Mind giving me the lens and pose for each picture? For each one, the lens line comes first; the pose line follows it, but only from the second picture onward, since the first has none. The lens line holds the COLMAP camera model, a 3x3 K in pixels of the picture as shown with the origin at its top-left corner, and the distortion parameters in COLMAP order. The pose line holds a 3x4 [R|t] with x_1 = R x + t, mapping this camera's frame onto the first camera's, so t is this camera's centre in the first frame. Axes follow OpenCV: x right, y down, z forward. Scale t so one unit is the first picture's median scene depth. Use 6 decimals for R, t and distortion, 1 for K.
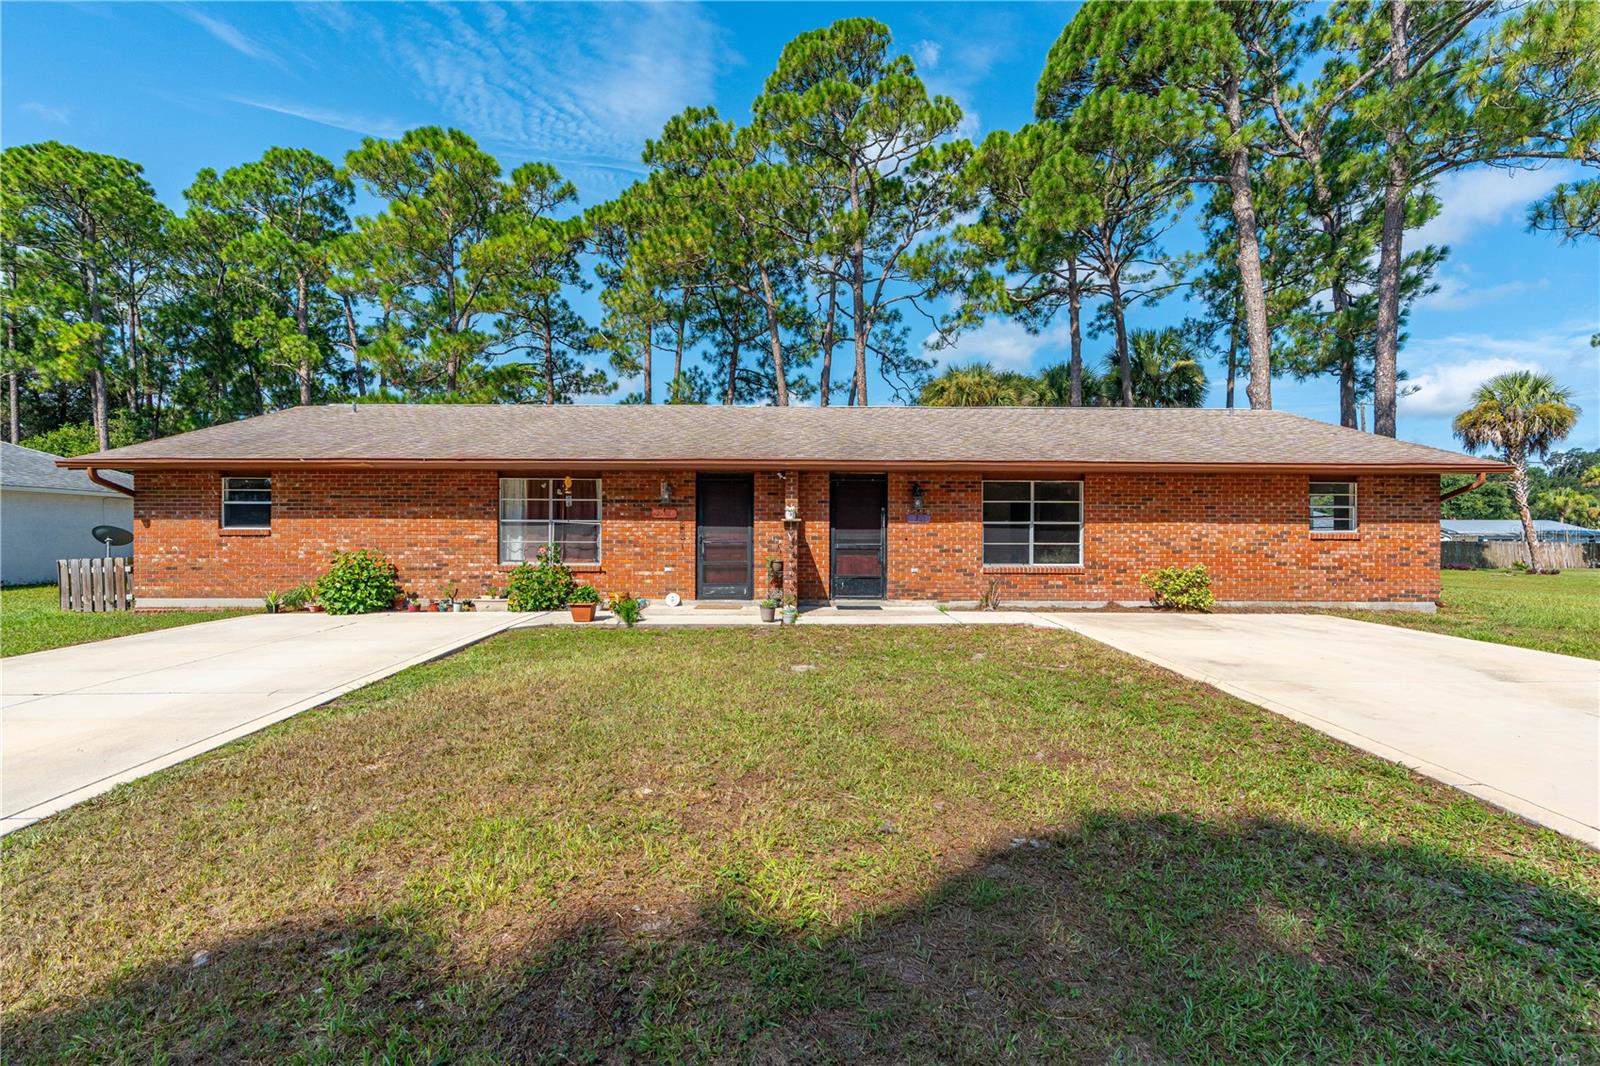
lens RADIAL K [[728.0, 0, 799.4], [0, 728.0, 544.5], [0, 0, 1]] dist [-0.018427, 0.000165]
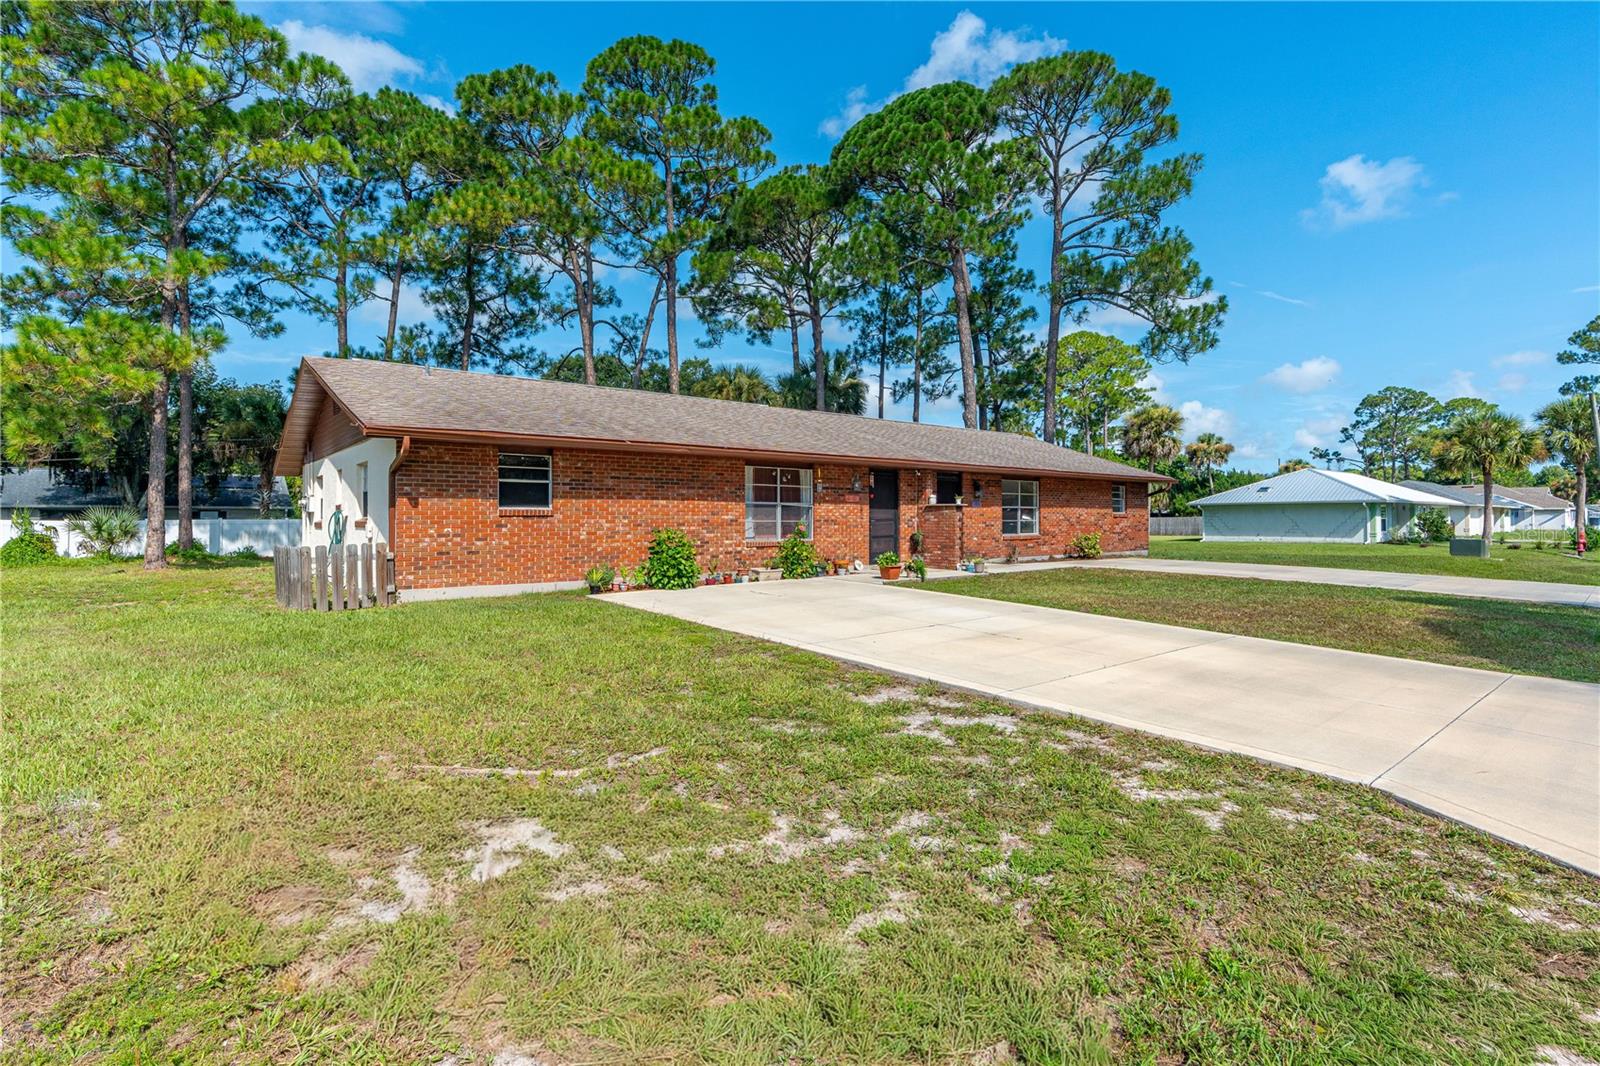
lens RADIAL K [[738.9, 0, 800.0], [0, 738.9, 533.0], [0, 0, 1]] dist [-0.027741, -0.000050]
pose [[0.796544, -0.015087, 0.604392, -1.025082], [0.005741, 0.999832, 0.017392, -0.004918], [-0.604553, -0.010383, 0.796497, 0.014564]]
